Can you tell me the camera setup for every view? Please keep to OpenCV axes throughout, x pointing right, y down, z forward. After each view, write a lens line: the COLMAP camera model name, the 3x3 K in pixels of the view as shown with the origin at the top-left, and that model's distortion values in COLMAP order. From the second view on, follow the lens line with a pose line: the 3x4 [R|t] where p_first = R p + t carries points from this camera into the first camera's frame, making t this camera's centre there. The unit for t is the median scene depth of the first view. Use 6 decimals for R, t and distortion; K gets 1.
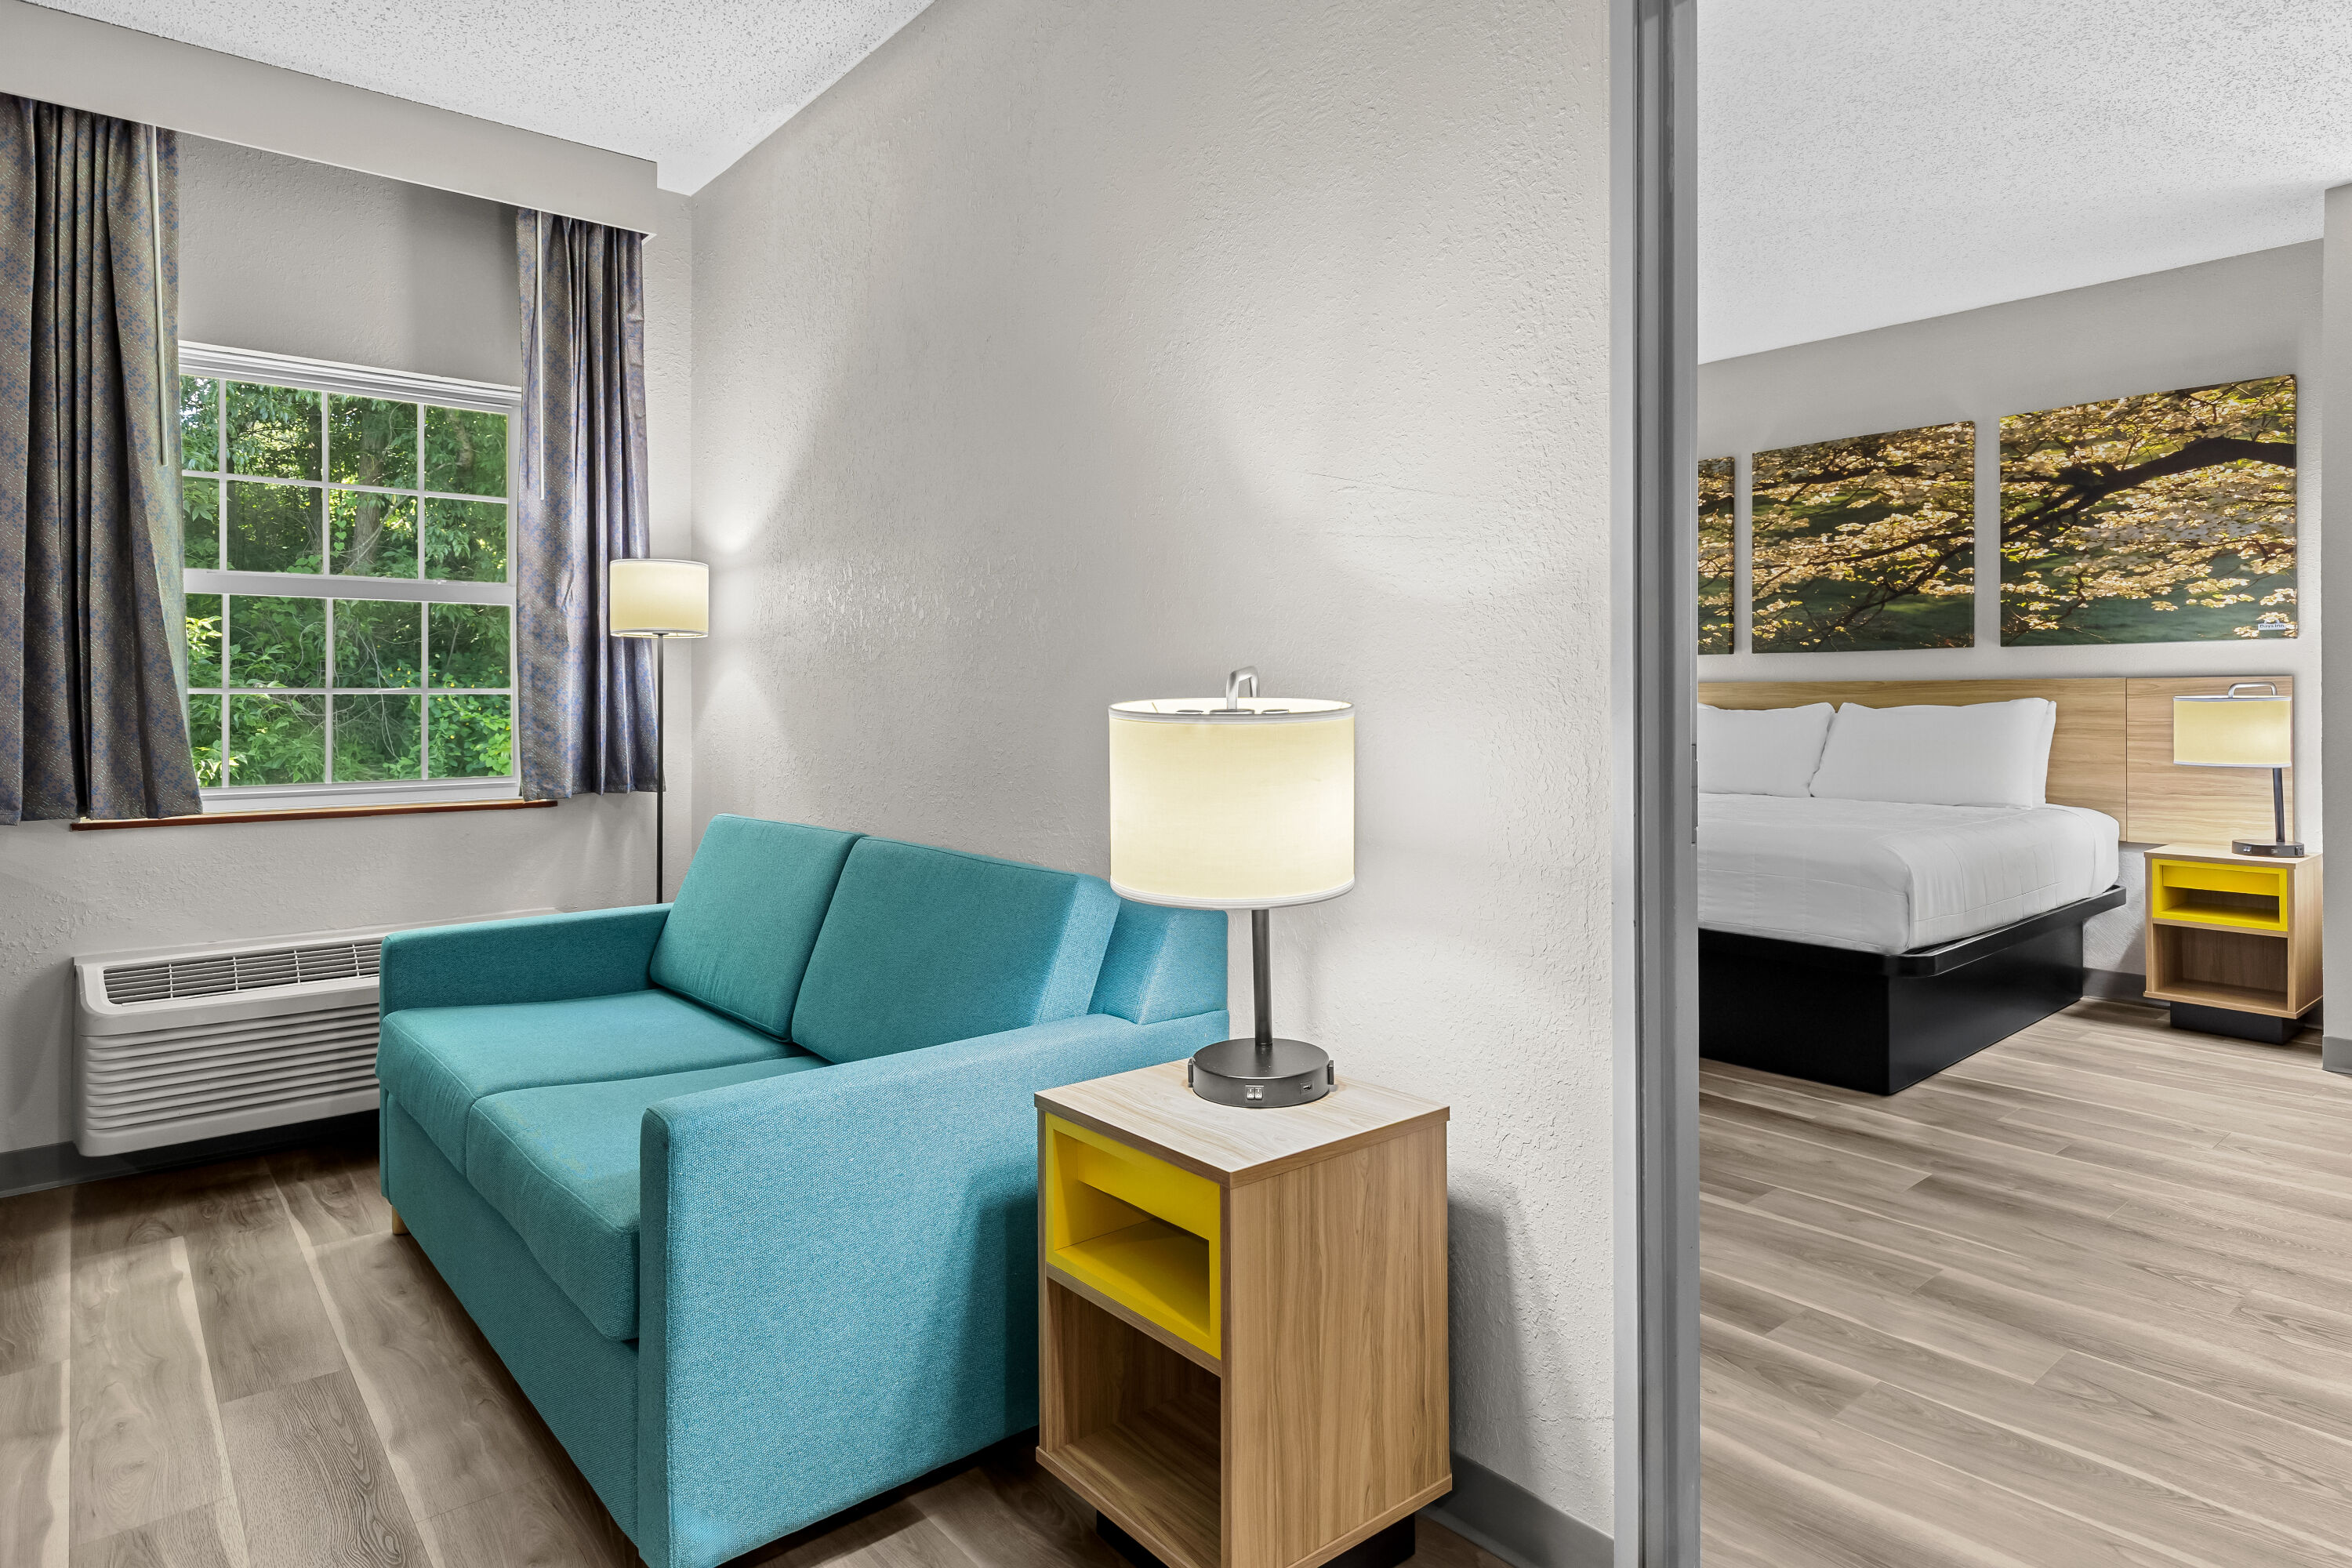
lens RADIAL K [[1355.7, 0, 1177.6], [0, 1355.7, 695.0], [0, 0, 1]] dist [0.004407, 0.001350]
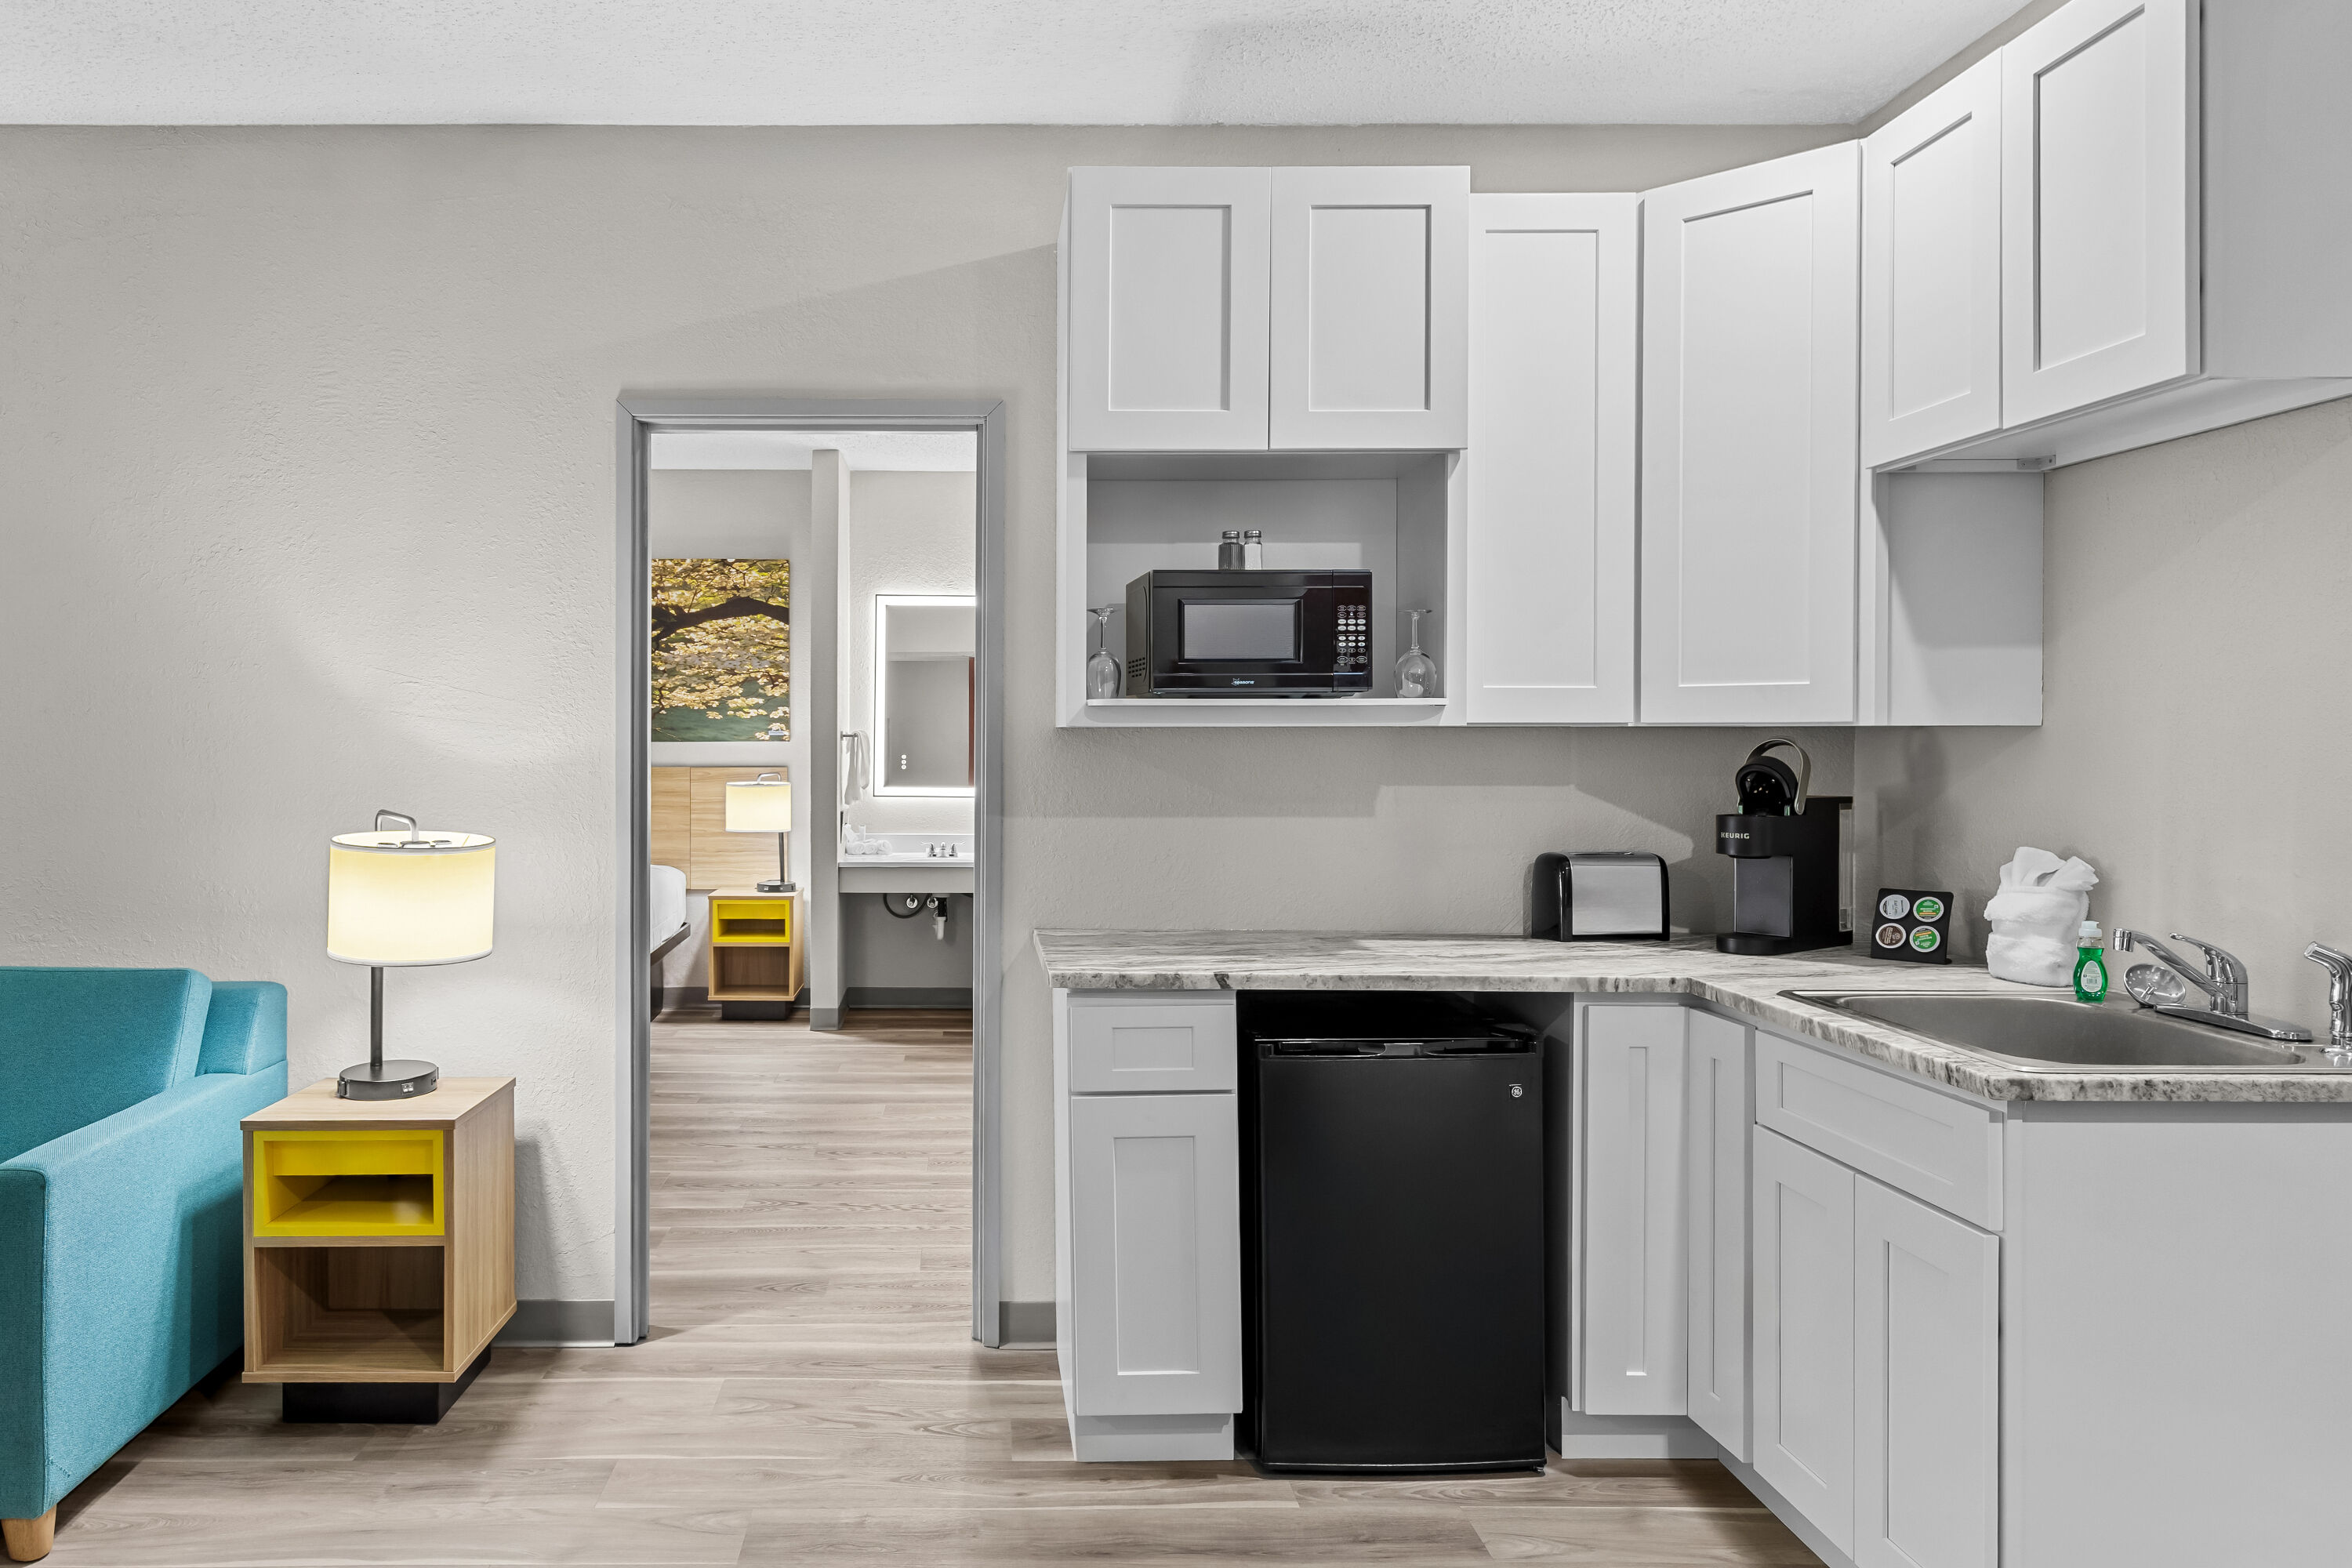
lens RADIAL K [[1604.2, 0, 1002.2], [0, 1604.2, 751.9], [0, 0, 1]] dist [-0.004687, -0.001410]
pose [[0.634410, -0.001978, 0.772994, -0.357556], [-0.002380, 0.999987, 0.004513, -0.038393], [-0.772993, -0.004703, 0.634397, -0.262983]]
